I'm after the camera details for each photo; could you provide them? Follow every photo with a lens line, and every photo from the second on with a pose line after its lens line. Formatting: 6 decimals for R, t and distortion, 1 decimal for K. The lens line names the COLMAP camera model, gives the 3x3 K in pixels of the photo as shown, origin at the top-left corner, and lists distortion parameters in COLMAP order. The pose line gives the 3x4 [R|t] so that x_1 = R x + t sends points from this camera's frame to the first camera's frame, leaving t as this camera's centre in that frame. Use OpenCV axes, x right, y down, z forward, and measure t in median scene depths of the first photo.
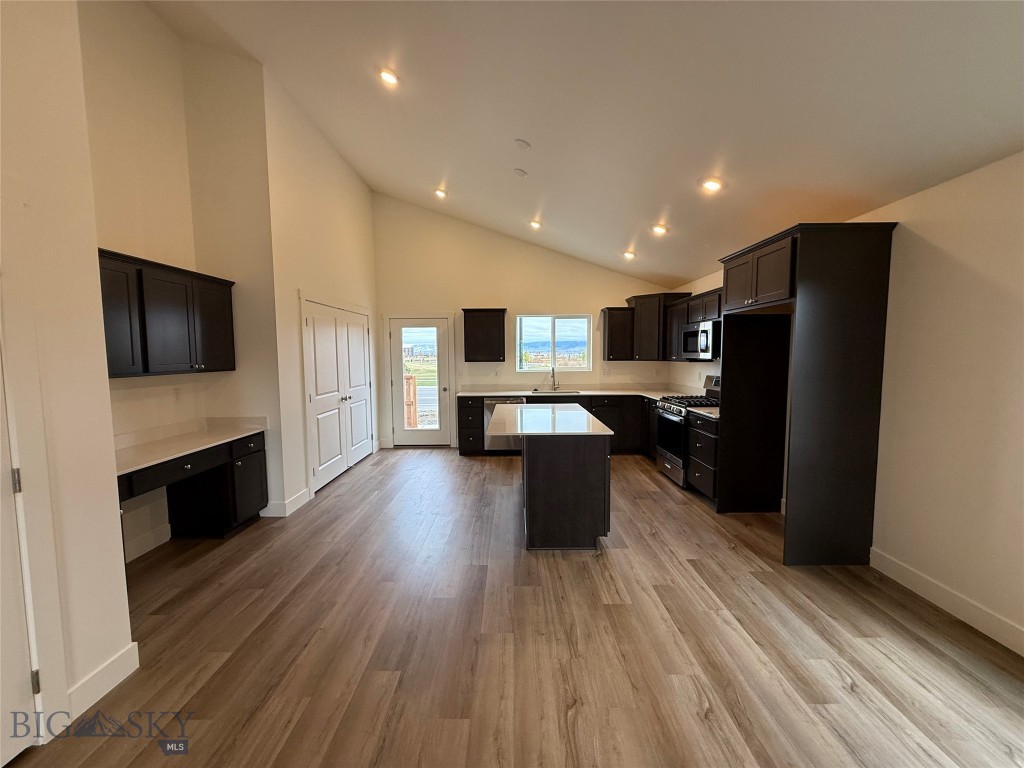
lens RADIAL K [[409.4, 0, 507.1], [0, 409.4, 381.2], [0, 0, 1]] dist [-0.010479, 0.000046]
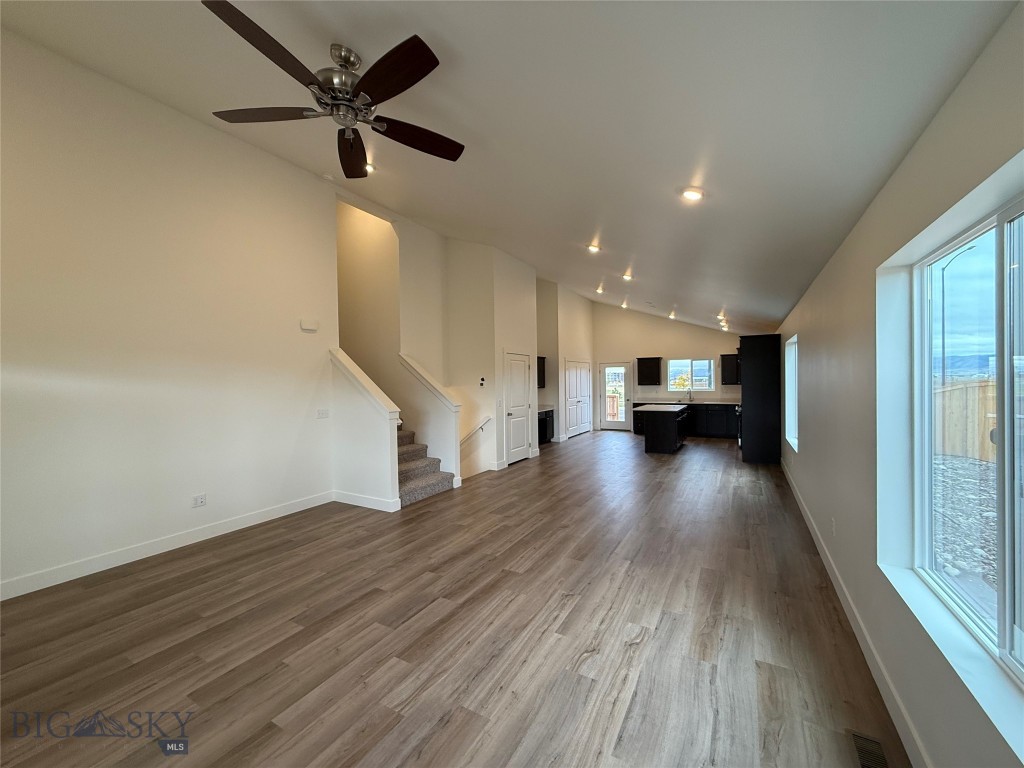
lens RADIAL K [[409.4, 0, 507.6], [0, 409.4, 379.0], [0, 0, 1]] dist [-0.010479, 0.000046]
pose [[0.882110, -0.002541, -0.471037, 0.257144], [-0.028852, 0.997816, -0.059414, 0.053989], [0.470160, 0.066000, 0.880110, -0.964885]]
